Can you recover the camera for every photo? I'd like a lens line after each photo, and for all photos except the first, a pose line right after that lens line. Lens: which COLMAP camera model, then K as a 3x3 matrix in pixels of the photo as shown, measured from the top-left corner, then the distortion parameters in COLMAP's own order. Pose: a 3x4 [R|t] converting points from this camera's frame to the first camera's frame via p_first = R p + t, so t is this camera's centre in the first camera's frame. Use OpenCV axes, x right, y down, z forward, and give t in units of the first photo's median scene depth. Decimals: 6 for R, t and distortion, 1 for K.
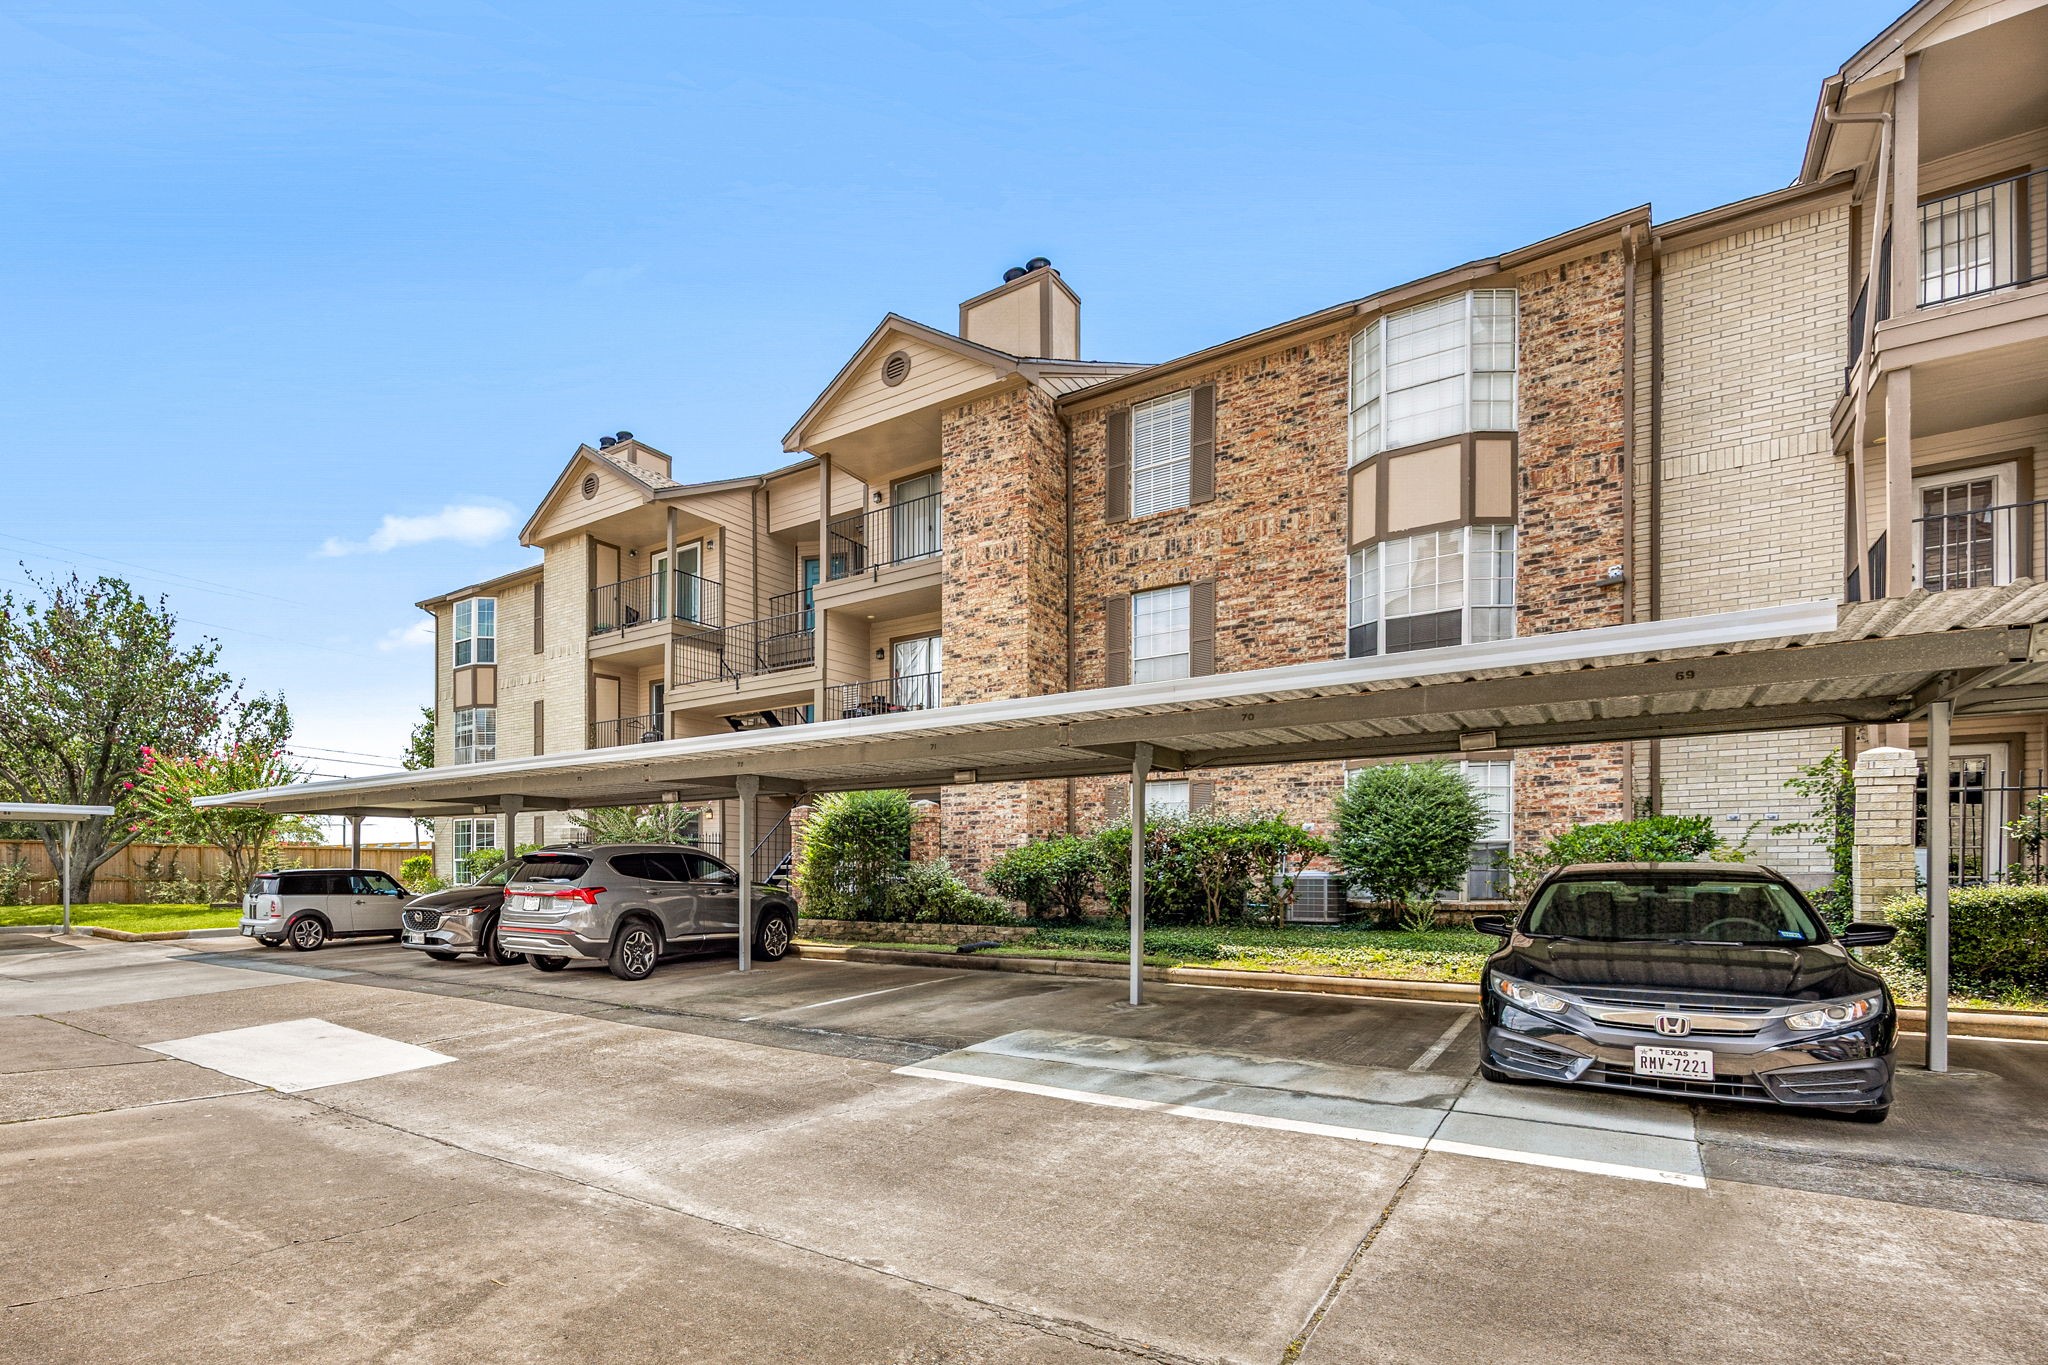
lens RADIAL K [[918.7, 0, 1024.3], [0, 918.7, 626.5], [0, 0, 1]] dist [-0.001148, -0.000184]
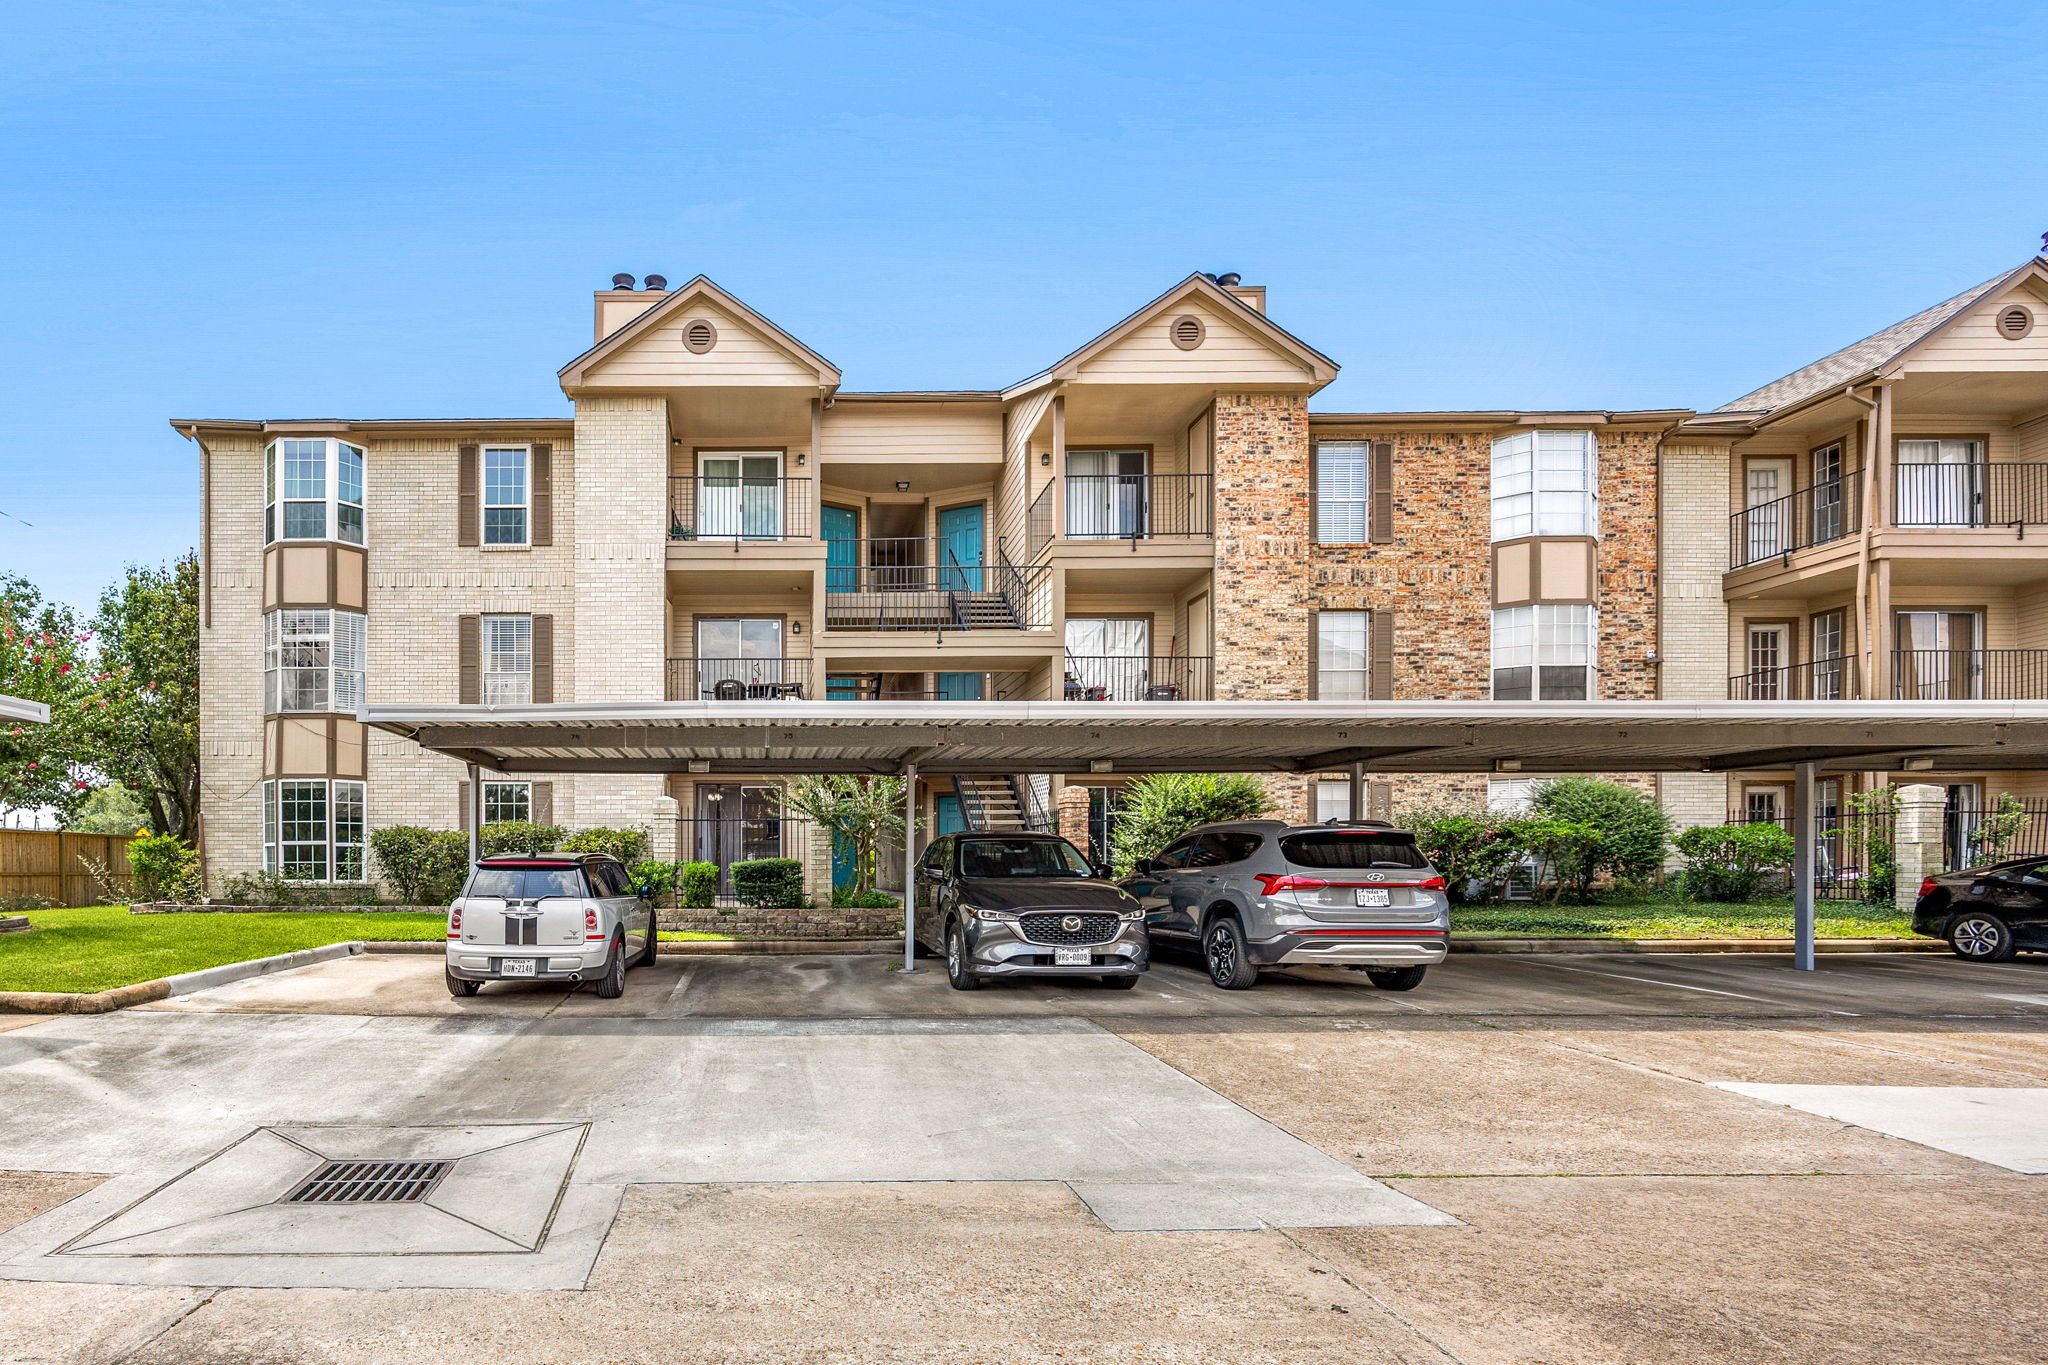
lens RADIAL K [[798.4, 0, 1024.0], [0, 798.4, 682.5], [0, 0, 1]] dist [-0.002390, -0.000392]
pose [[0.835922, 0.121699, 0.535186, -0.725321], [-0.140580, 0.990054, -0.005558, 0.111456], [-0.530540, -0.070591, 0.844716, 0.397894]]
